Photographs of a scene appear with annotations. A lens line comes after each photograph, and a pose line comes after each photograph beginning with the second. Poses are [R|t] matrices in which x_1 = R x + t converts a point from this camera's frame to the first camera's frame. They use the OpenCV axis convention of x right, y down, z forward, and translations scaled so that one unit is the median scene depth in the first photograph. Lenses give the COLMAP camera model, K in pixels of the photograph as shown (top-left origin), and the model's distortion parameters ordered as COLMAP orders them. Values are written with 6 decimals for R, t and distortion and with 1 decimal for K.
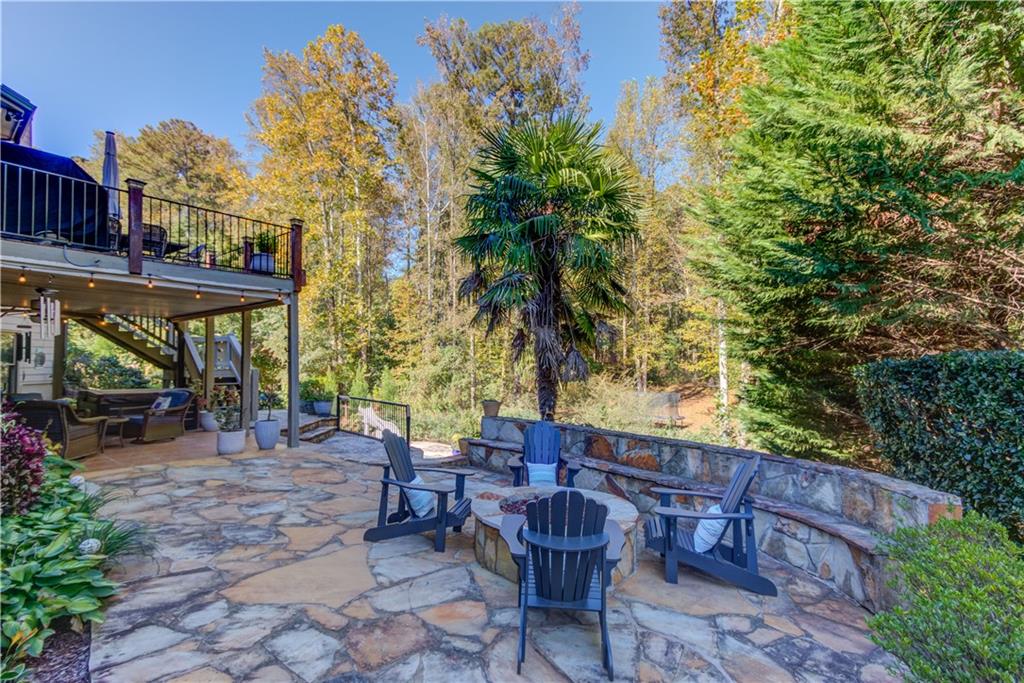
lens RADIAL K [[466.7, 0, 515.1], [0, 466.7, 344.7], [0, 0, 1]] dist [0.019648, 0.000417]
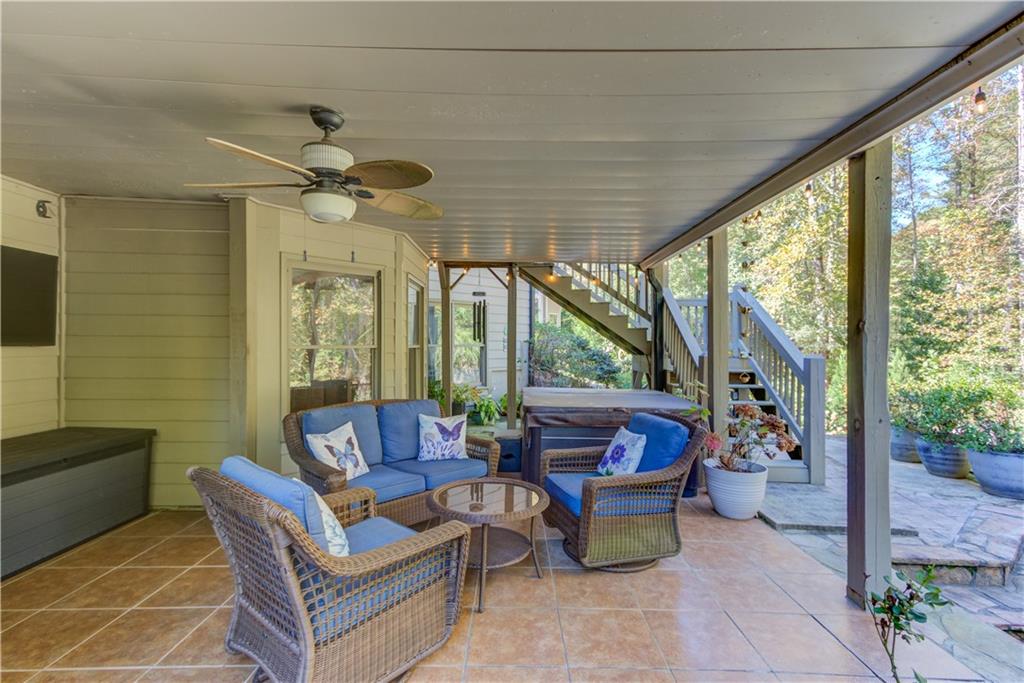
lens RADIAL K [[466.7, 0, 513.5], [0, 466.7, 342.5], [0, 0, 1]] dist [0.019648, 0.000417]
pose [[0.619803, -0.005369, -0.784739, -0.393906], [0.029624, 0.999424, 0.016560, 0.024265], [0.784198, -0.033511, 0.619605, 0.540730]]
